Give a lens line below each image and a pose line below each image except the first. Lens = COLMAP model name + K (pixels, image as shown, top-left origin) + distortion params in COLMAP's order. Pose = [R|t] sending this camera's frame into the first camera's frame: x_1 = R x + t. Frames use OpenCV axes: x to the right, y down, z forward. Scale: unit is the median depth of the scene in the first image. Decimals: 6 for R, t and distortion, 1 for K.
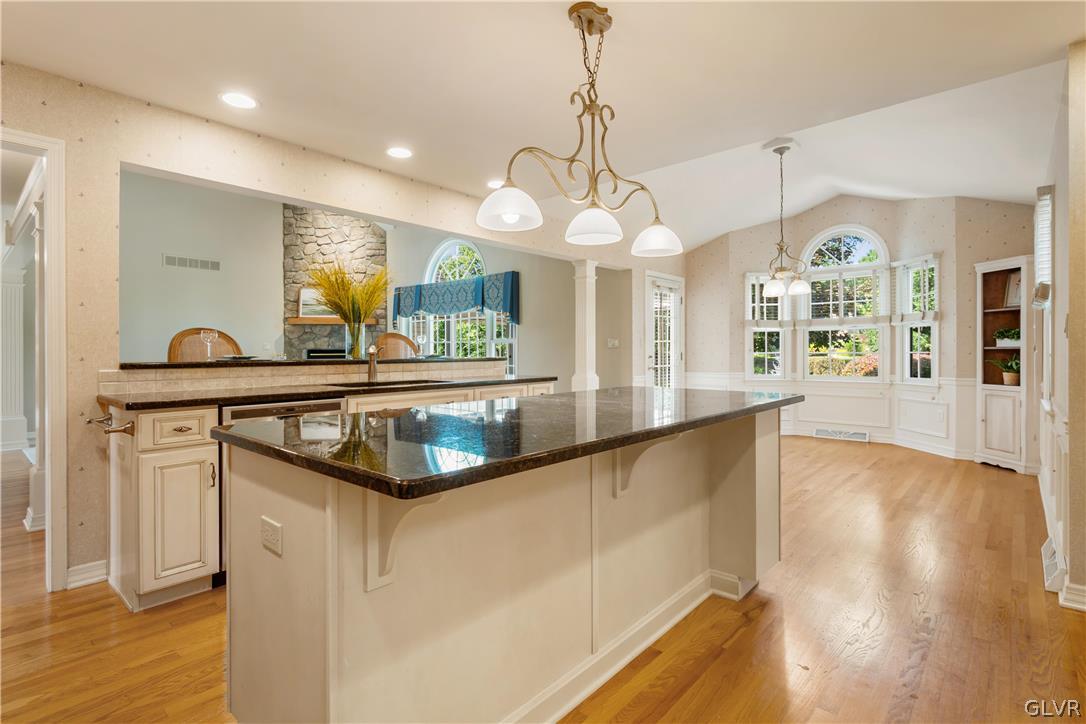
lens RADIAL K [[526.1, 0, 551.0], [0, 526.1, 364.5], [0, 0, 1]] dist [-0.000158, -0.002030]
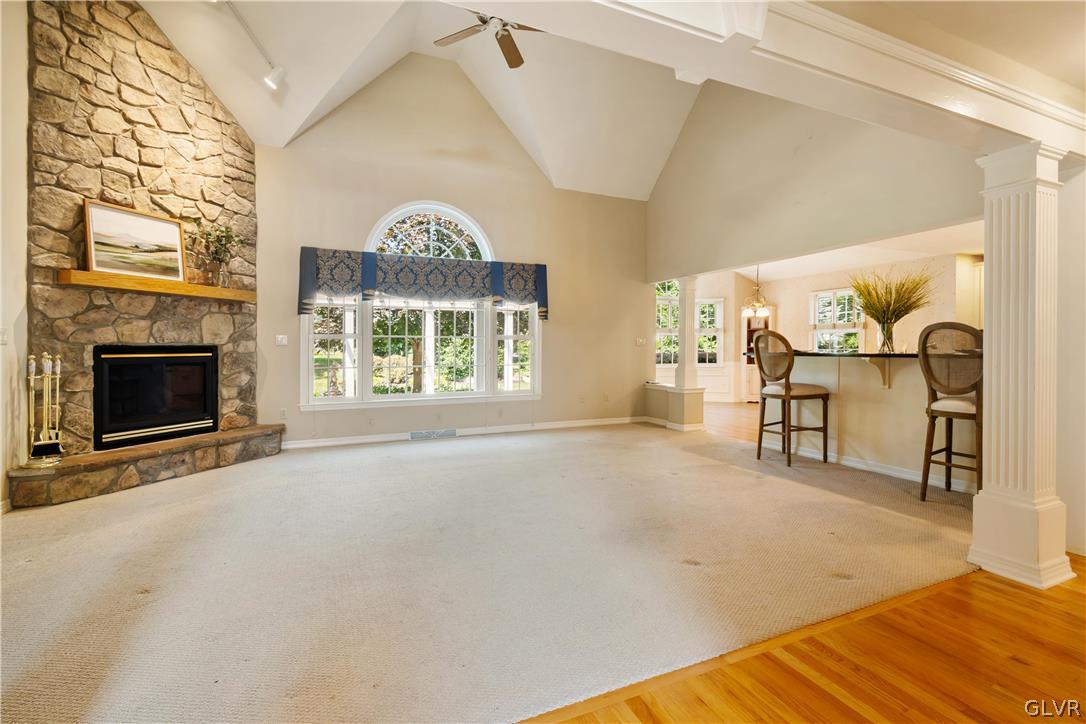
lens RADIAL K [[491.2, 0, 543.0], [0, 491.2, 362.0], [0, 0, 1]] dist [0.009658, -0.006162]
pose [[0.421603, -0.022029, 0.906513, -1.045170], [0.026527, 0.999577, 0.011953, -0.013978], [-0.906393, 0.019008, 0.422009, 0.741922]]
